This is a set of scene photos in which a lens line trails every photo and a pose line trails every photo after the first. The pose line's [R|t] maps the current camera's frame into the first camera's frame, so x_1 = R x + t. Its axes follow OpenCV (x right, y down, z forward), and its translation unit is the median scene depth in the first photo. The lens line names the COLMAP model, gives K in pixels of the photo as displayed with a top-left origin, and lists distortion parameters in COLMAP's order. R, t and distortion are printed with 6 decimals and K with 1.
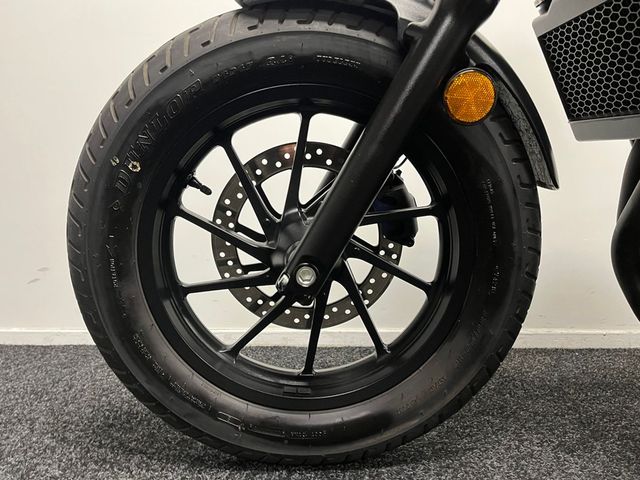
lens RADIAL K [[498.9, 0, 320.0], [0, 498.9, 240.0], [0, 0, 1]] dist [0.033601, -0.001668]
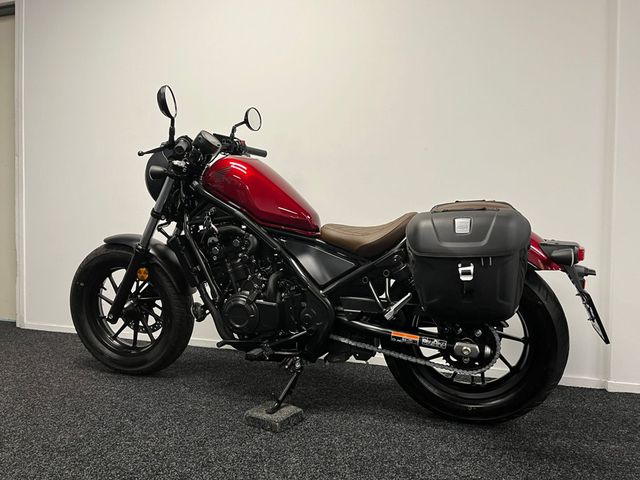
lens RADIAL K [[498.9, 0, 320.0], [0, 498.9, 240.0], [0, 0, 1]] dist [0.033601, -0.001668]
pose [[0.948115, 0.018945, -0.317362, 2.165899], [-0.036706, 0.998070, -0.050080, -0.304430], [0.315801, 0.059131, 0.946981, -1.750776]]
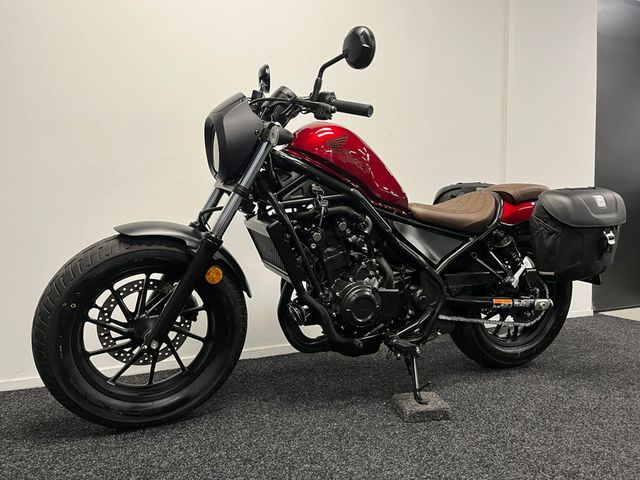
lens RADIAL K [[498.9, 0, 320.0], [0, 498.9, 240.0], [0, 0, 1]] dist [0.033601, -0.001668]
pose [[0.912953, -0.033854, 0.406657, -0.225645], [0.046249, 0.998716, -0.020688, -0.301000], [-0.405434, 0.037695, 0.913347, -1.397557]]
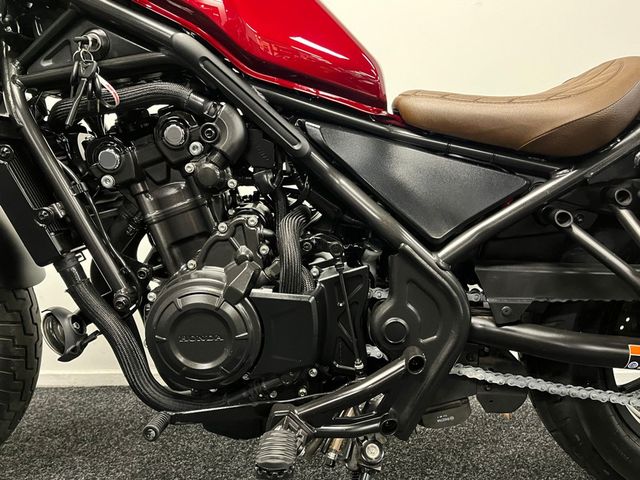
lens RADIAL K [[498.9, 0, 320.0], [0, 498.9, 240.0], [0, 0, 1]] dist [0.033601, -0.001668]
pose [[0.999940, -0.006675, -0.008714, 1.140519], [0.006616, 0.999956, -0.006714, -0.192769], [0.008759, 0.006656, 0.999939, -0.261529]]
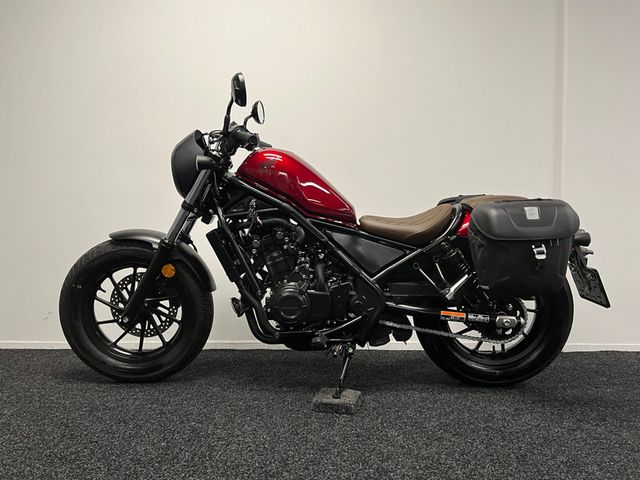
lens RADIAL K [[498.9, 0, 320.0], [0, 498.9, 240.0], [0, 0, 1]] dist [0.033601, -0.001668]
pose [[0.999970, -0.003229, -0.006974, 1.088598], [0.002817, 0.998291, -0.058366, -0.220803], [0.007151, 0.058345, 0.998271, -2.037142]]
